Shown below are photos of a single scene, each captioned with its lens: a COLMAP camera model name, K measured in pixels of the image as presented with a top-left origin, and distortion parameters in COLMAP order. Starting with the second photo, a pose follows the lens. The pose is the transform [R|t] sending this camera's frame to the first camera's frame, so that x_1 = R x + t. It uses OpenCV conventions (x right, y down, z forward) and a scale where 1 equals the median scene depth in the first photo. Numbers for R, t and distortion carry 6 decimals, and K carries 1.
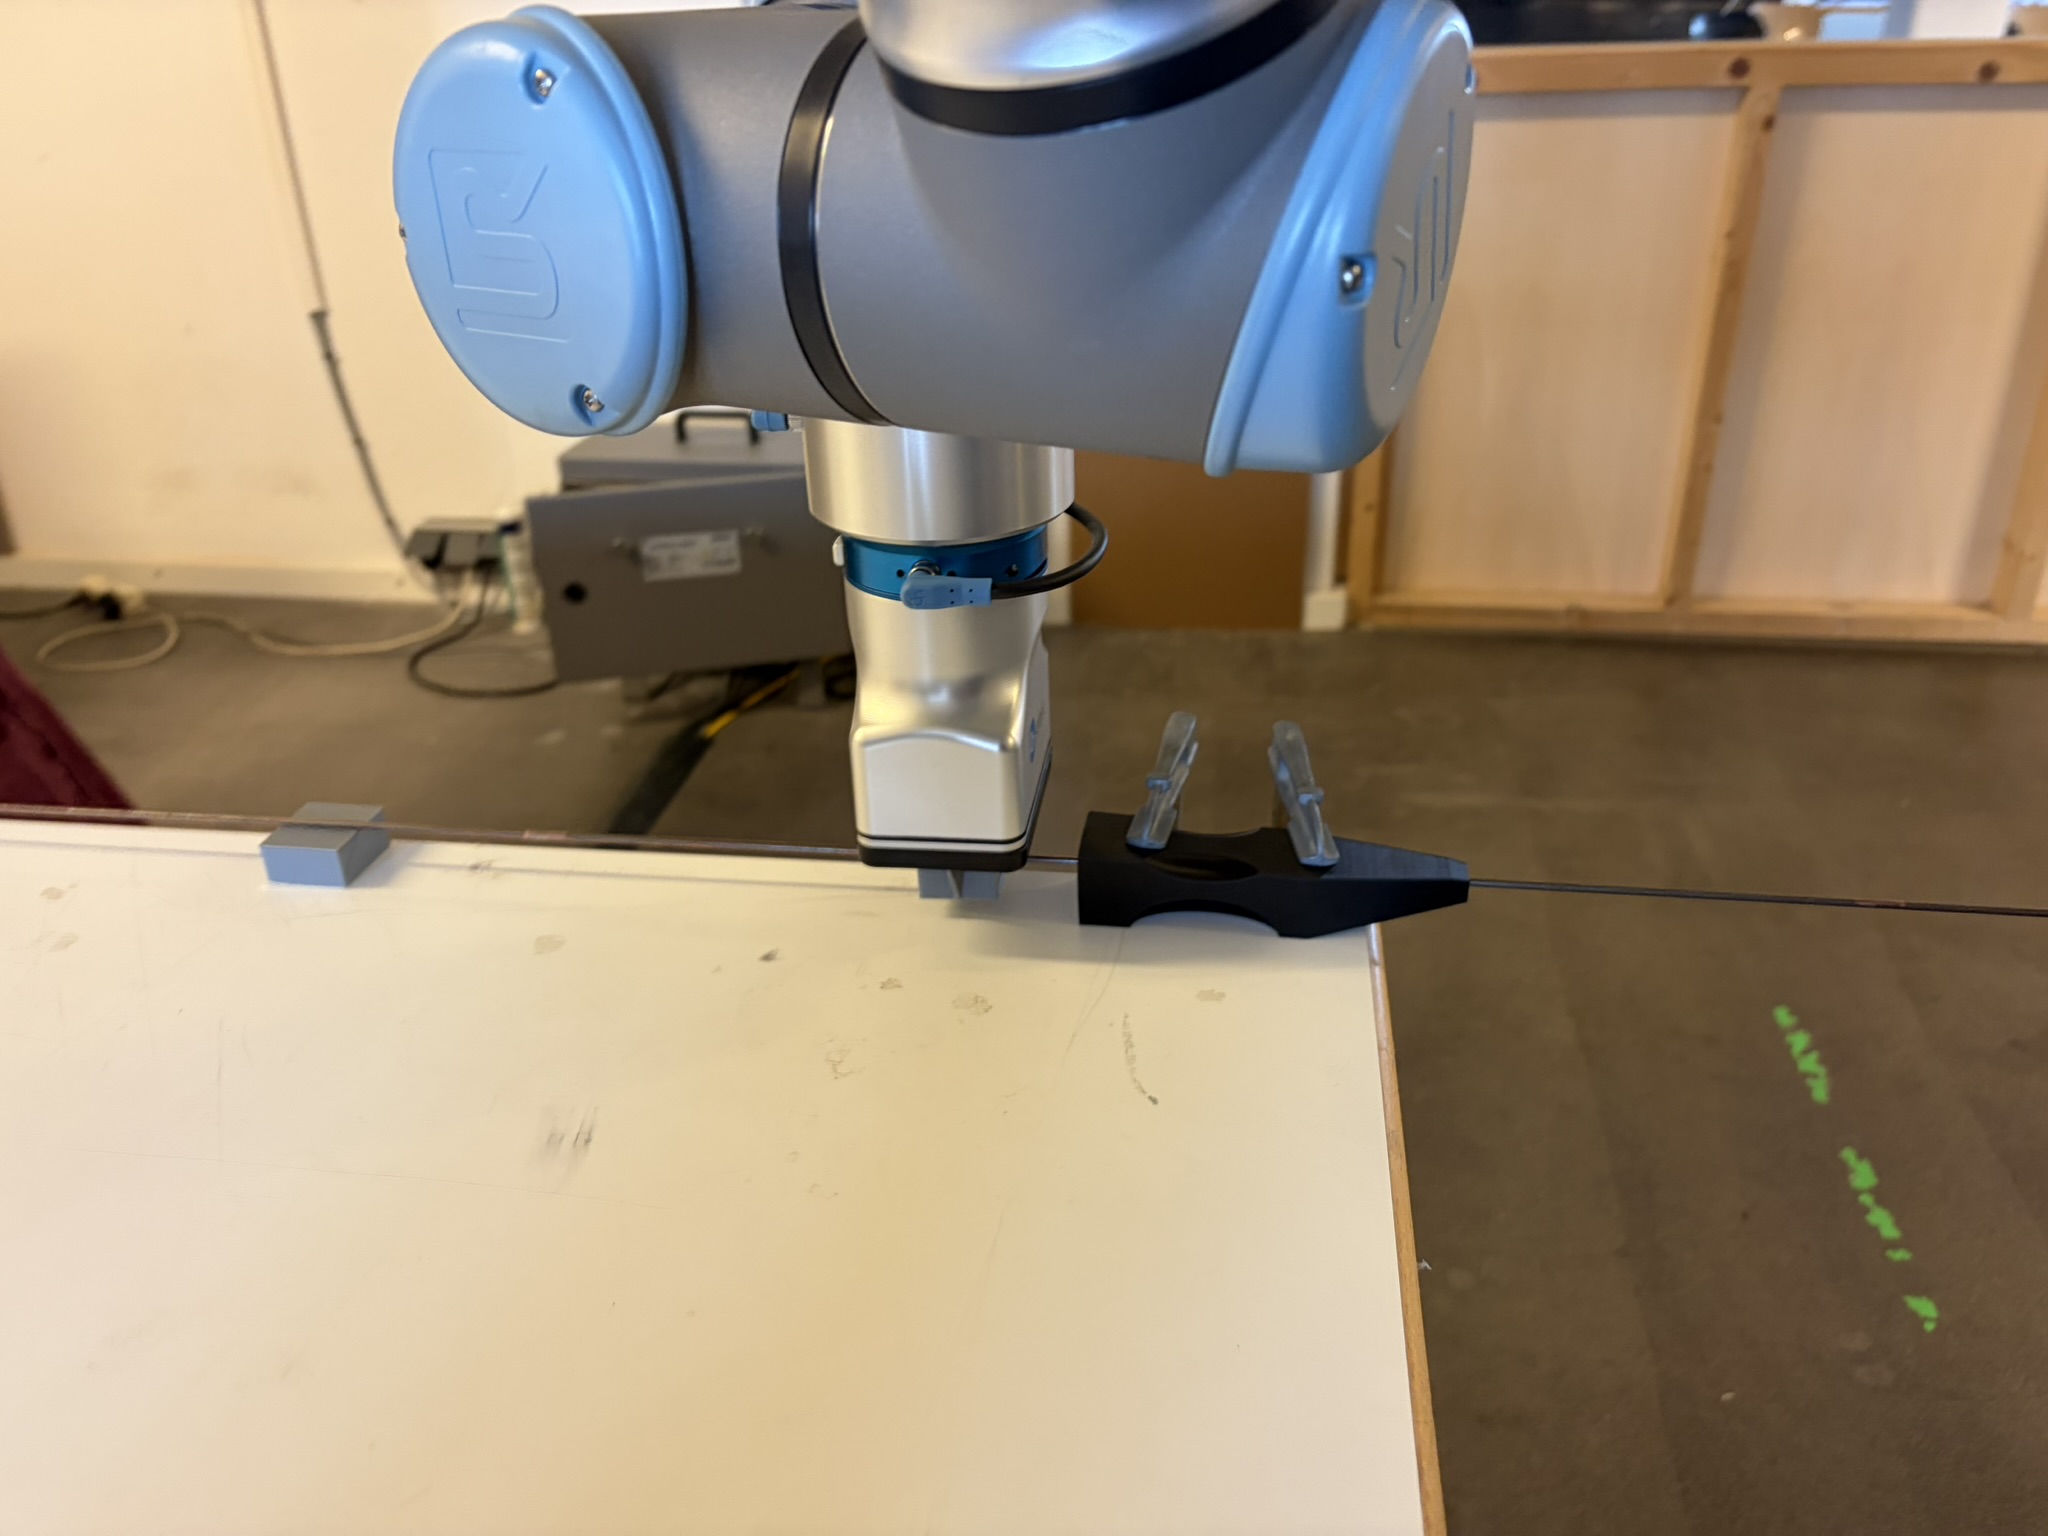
lens RADIAL K [[1559.5, 0, 1038.6], [0, 1559.5, 754.4], [0, 0, 1]] dist [0.053661, -0.106669]
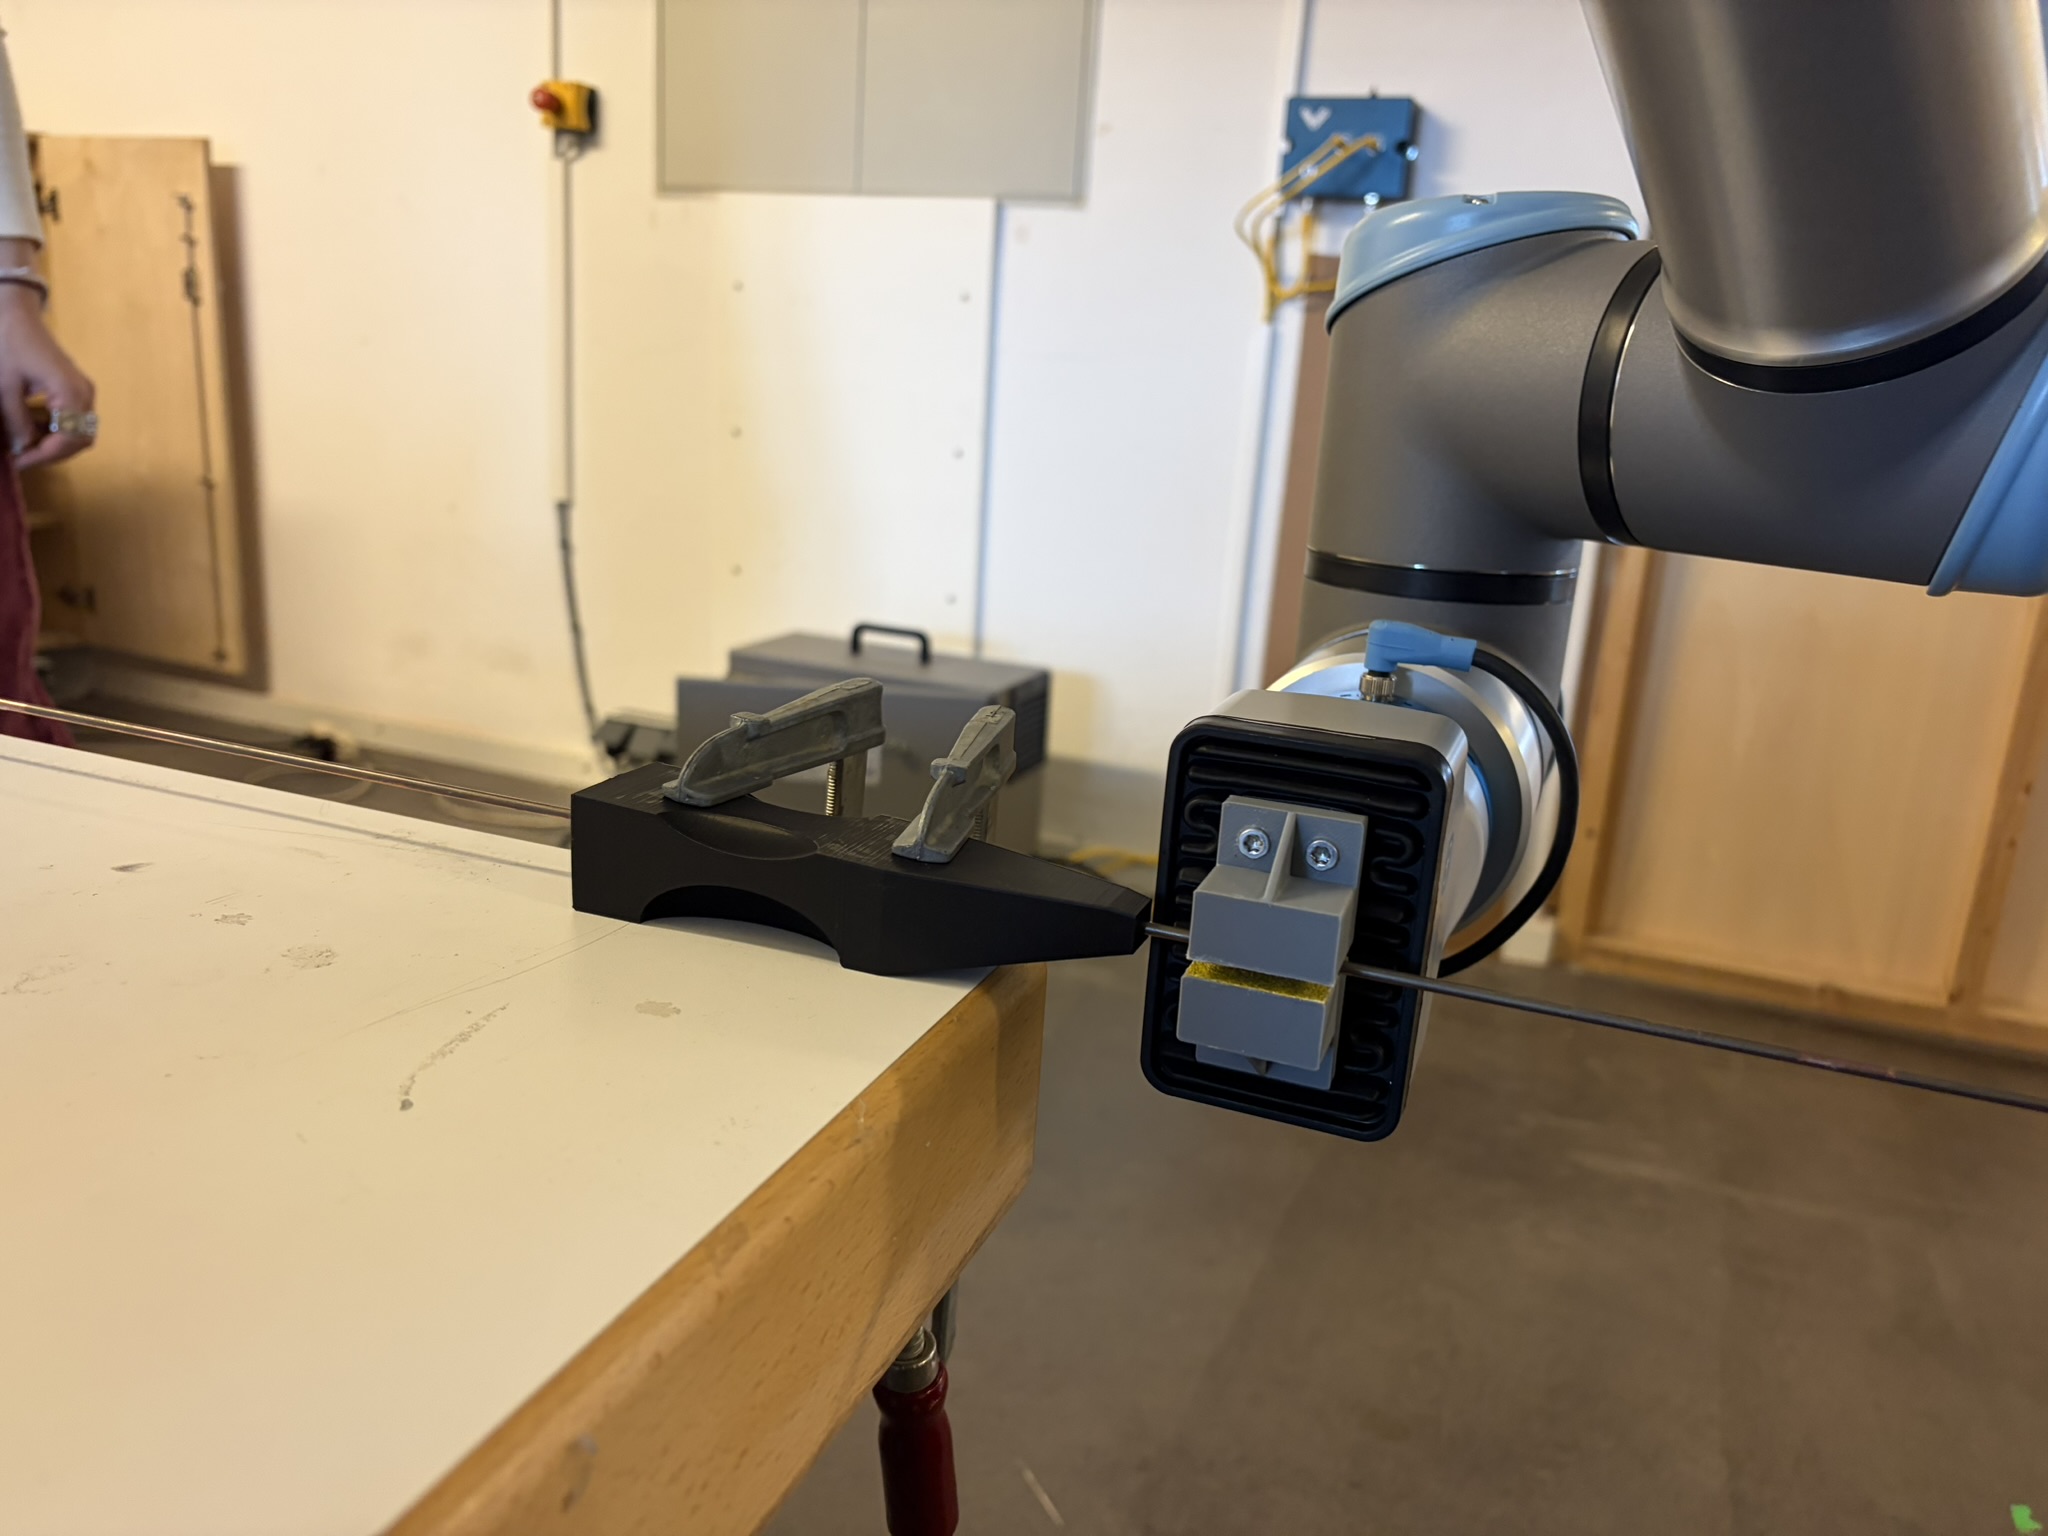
lens RADIAL K [[1575.2, 0, 1005.1], [0, 1575.2, 771.8], [0, 0, 1]] dist [-0.000018, -0.004279]
pose [[0.967714, 0.143142, -0.207459, 0.082488], [-0.181895, 0.966388, -0.181681, 0.035124], [0.174479, 0.213551, 0.961225, 0.094391]]
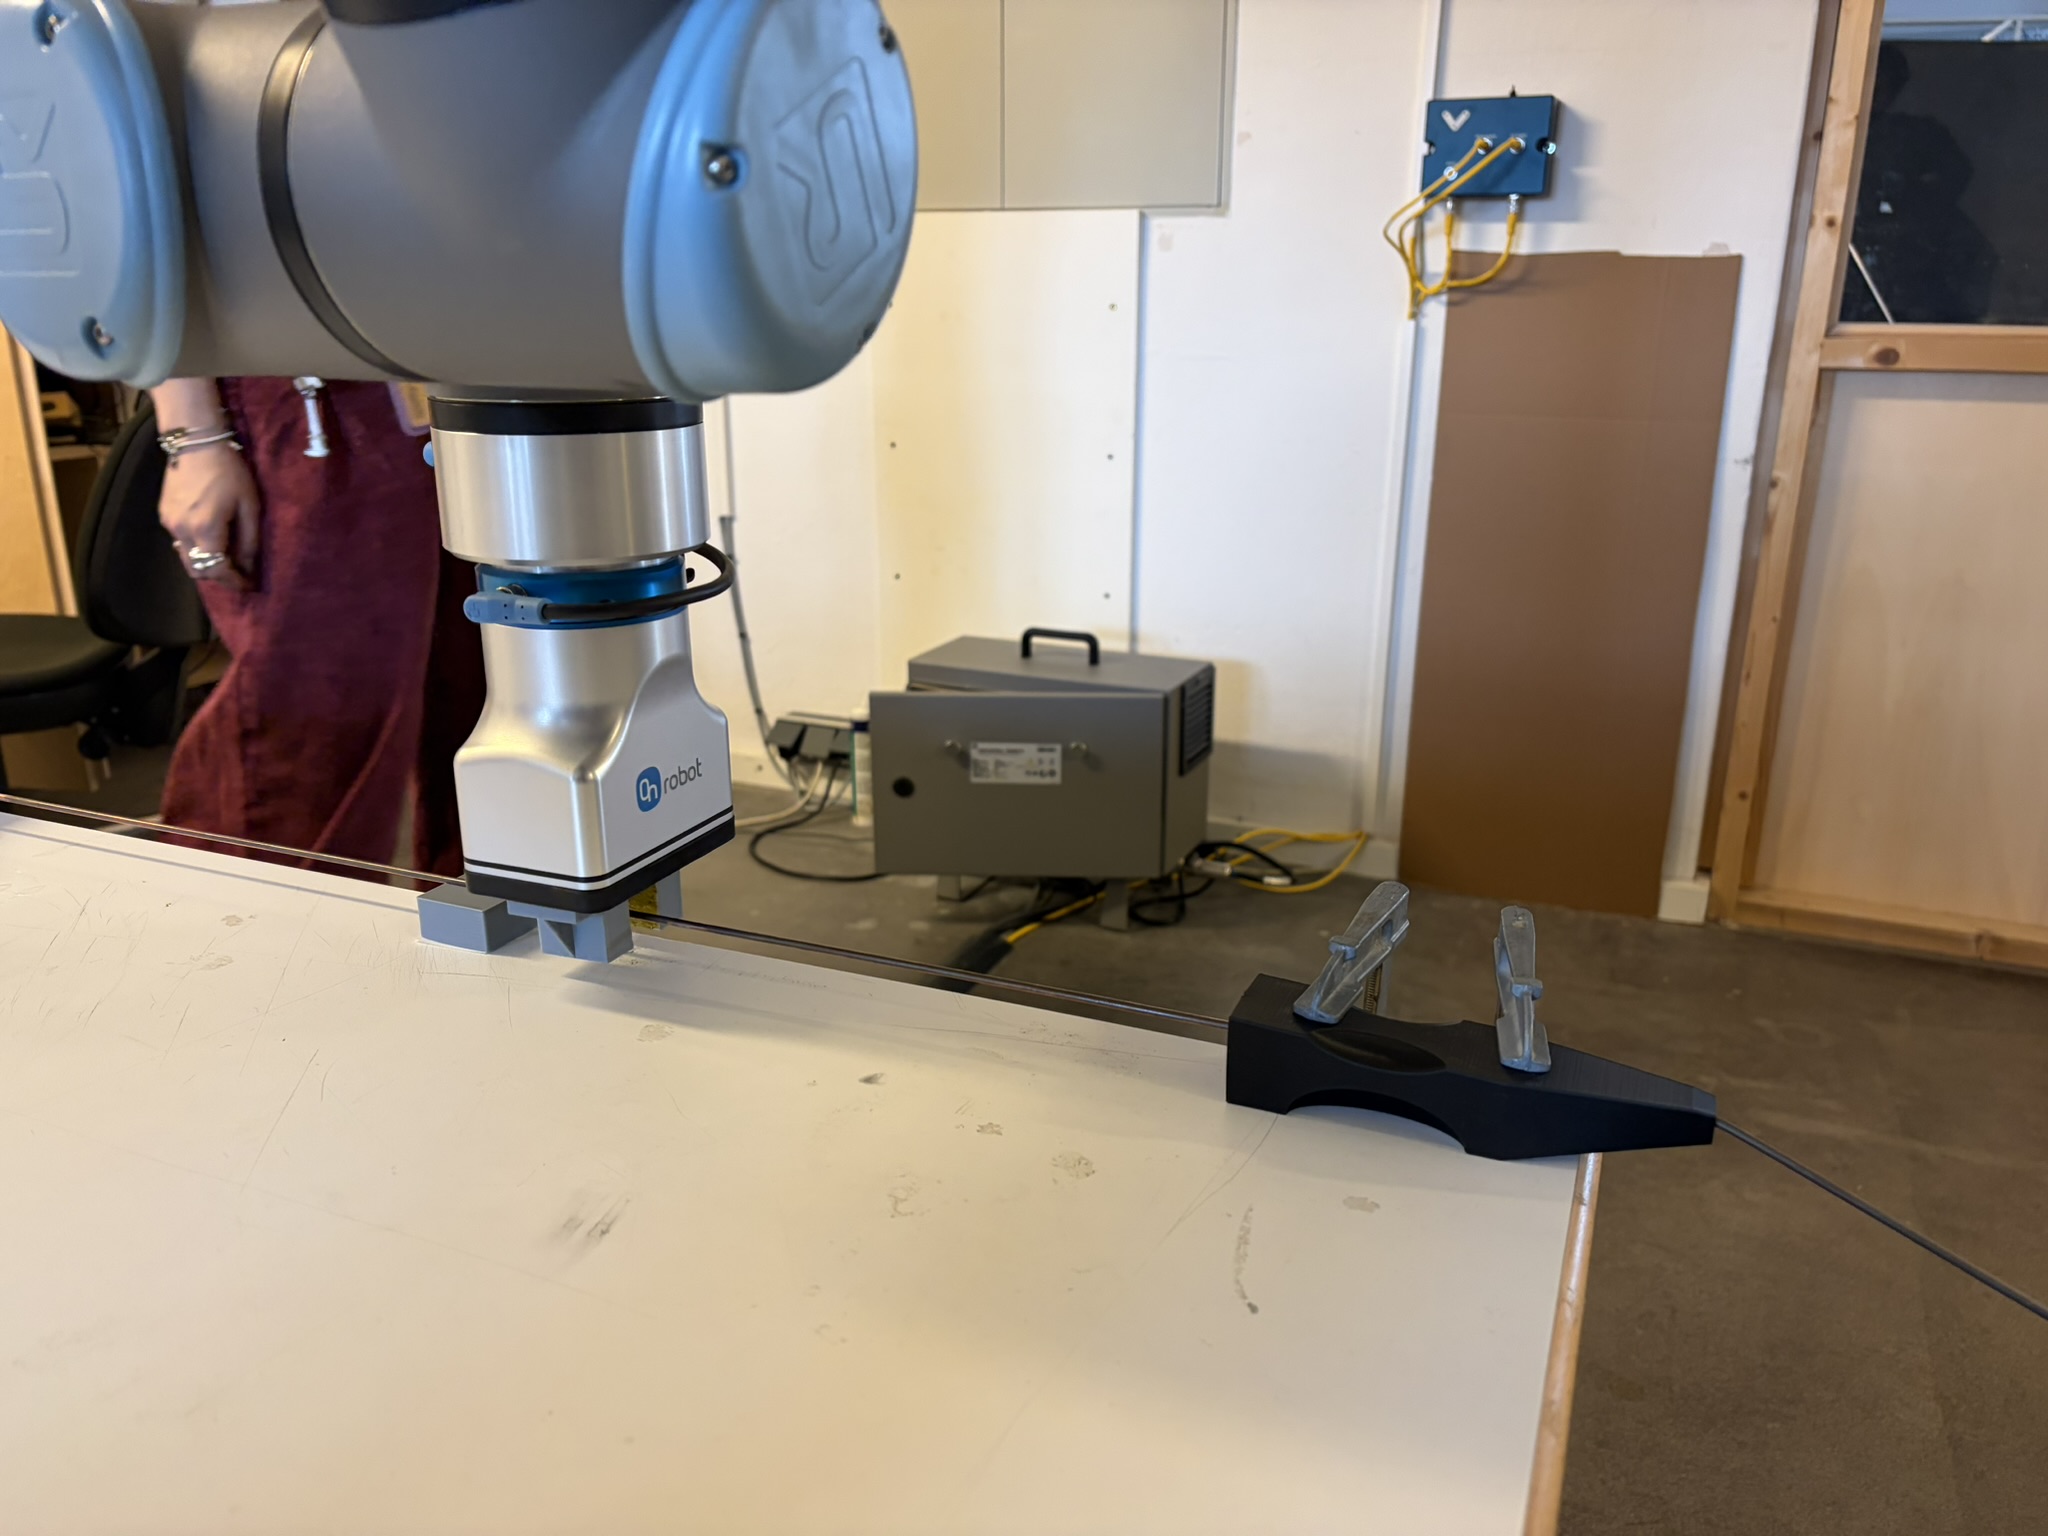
lens RADIAL K [[1554.0, 0, 1030.9], [0, 1554.0, 765.3], [0, 0, 1]] dist [0.029149, -0.045906]
pose [[0.965907, 0.105096, -0.236597, 0.025869], [-0.141488, 0.979634, -0.142474, 0.016340], [0.216805, 0.171092, 0.961105, 0.032936]]
